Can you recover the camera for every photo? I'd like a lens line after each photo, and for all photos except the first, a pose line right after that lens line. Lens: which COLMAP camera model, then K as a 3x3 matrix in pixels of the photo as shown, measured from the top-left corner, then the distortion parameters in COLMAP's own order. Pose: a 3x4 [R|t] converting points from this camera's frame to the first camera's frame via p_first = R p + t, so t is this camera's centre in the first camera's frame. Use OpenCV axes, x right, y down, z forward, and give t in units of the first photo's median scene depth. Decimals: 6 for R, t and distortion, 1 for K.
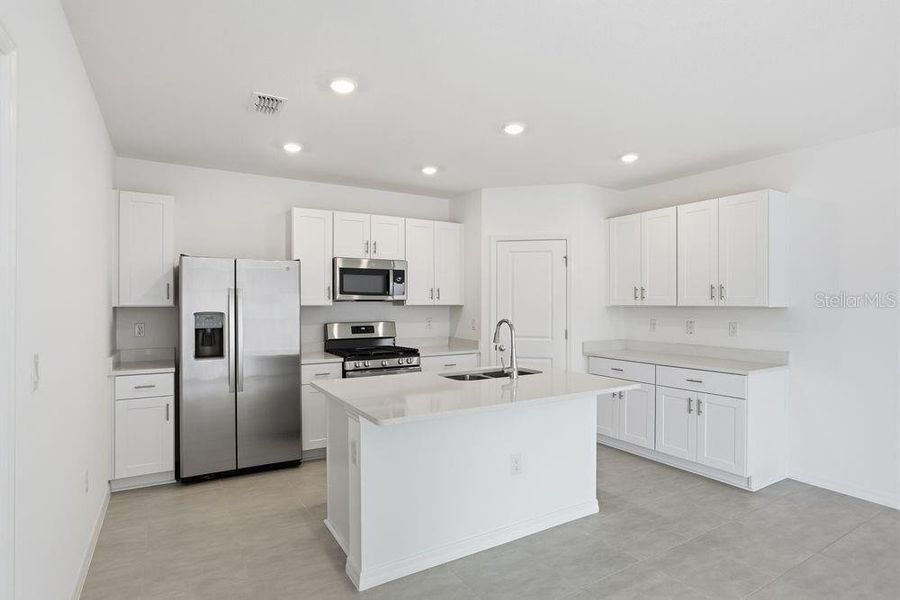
lens RADIAL K [[475.5, 0, 452.2], [0, 475.5, 302.7], [0, 0, 1]] dist [-0.023110, 0.000597]
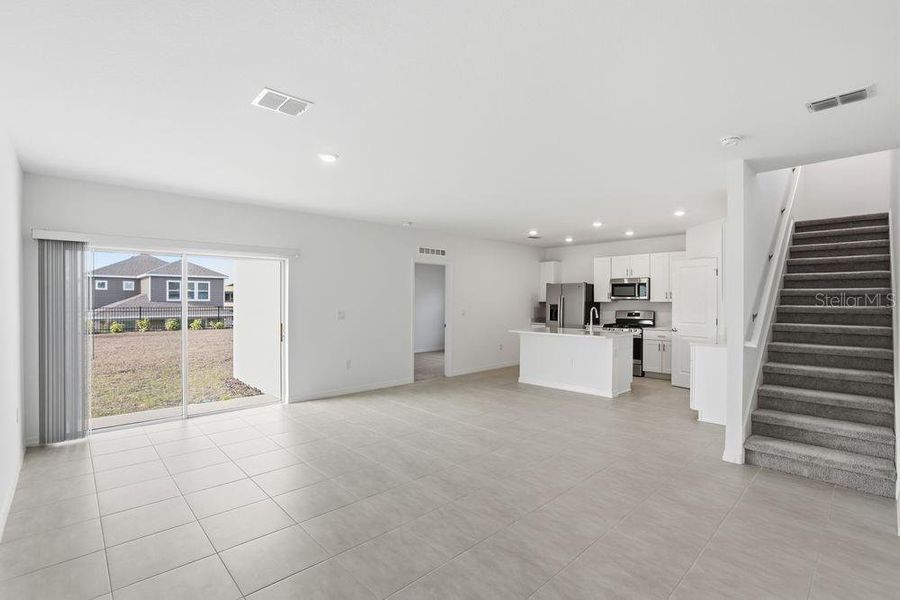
lens RADIAL K [[416.6, 0, 449.6], [0, 416.6, 304.6], [0, 0, 1]] dist [-0.041878, 0.000217]
pose [[0.211487, 0.008339, -0.977345, 1.524859], [-0.001304, 0.999965, 0.008250, 0.003997], [0.977380, -0.000470, 0.211491, -0.084267]]
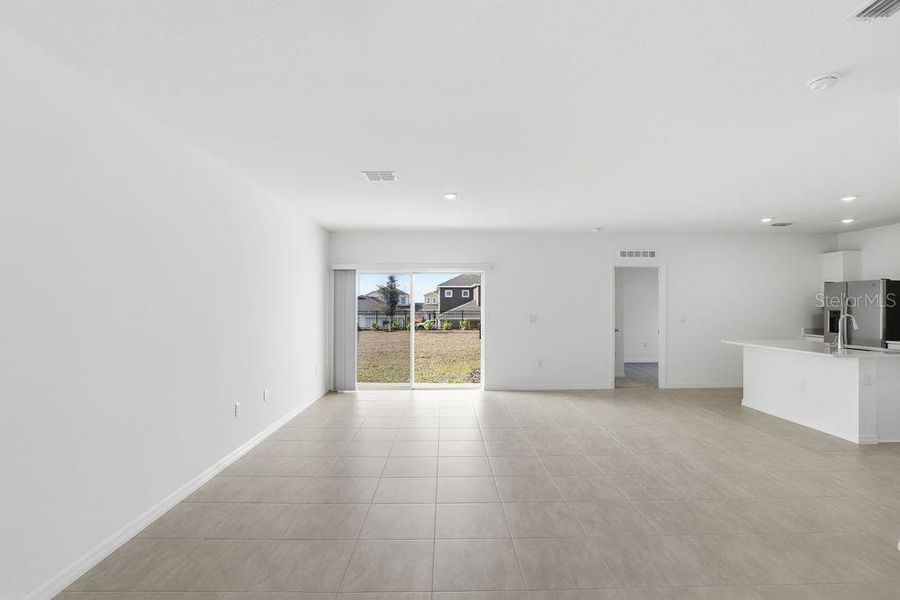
lens RADIAL K [[419.9, 0, 450.0], [0, 419.9, 300.0], [0, 0, 1]] dist [-0.050813, 0.020126]
pose [[-0.507522, -0.012074, -0.861554, 1.609517], [-0.001184, 0.999911, -0.013316, 0.002911], [0.861638, -0.005738, -0.507491, 0.418752]]
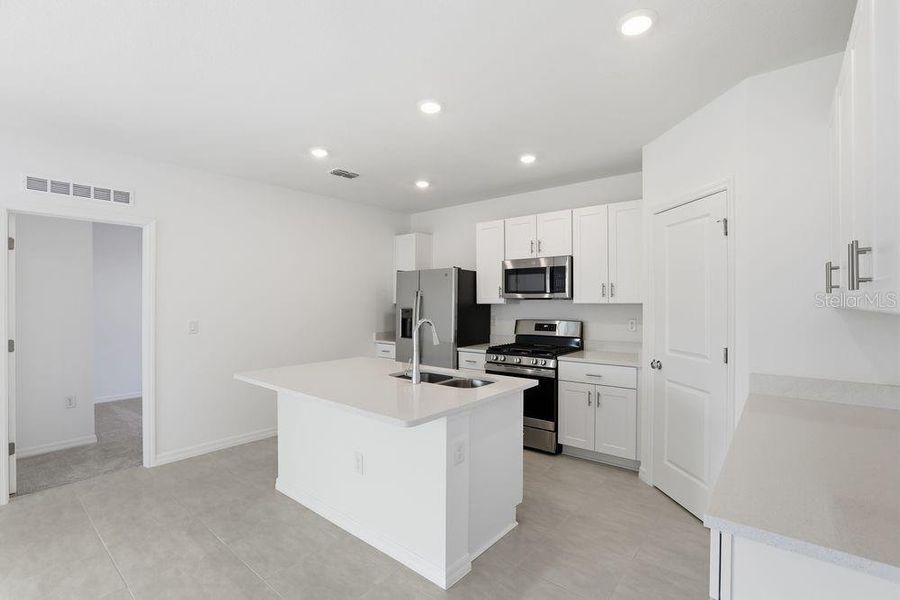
lens RADIAL K [[419.9, 0, 450.0], [0, 419.9, 300.0], [0, 0, 1]] dist [-0.050813, 0.020126]
pose [[0.325372, -0.003621, -0.945579, 0.708463], [0.003785, 0.999990, -0.002527, -0.000518], [0.945579, -0.002757, 0.325382, 0.618308]]
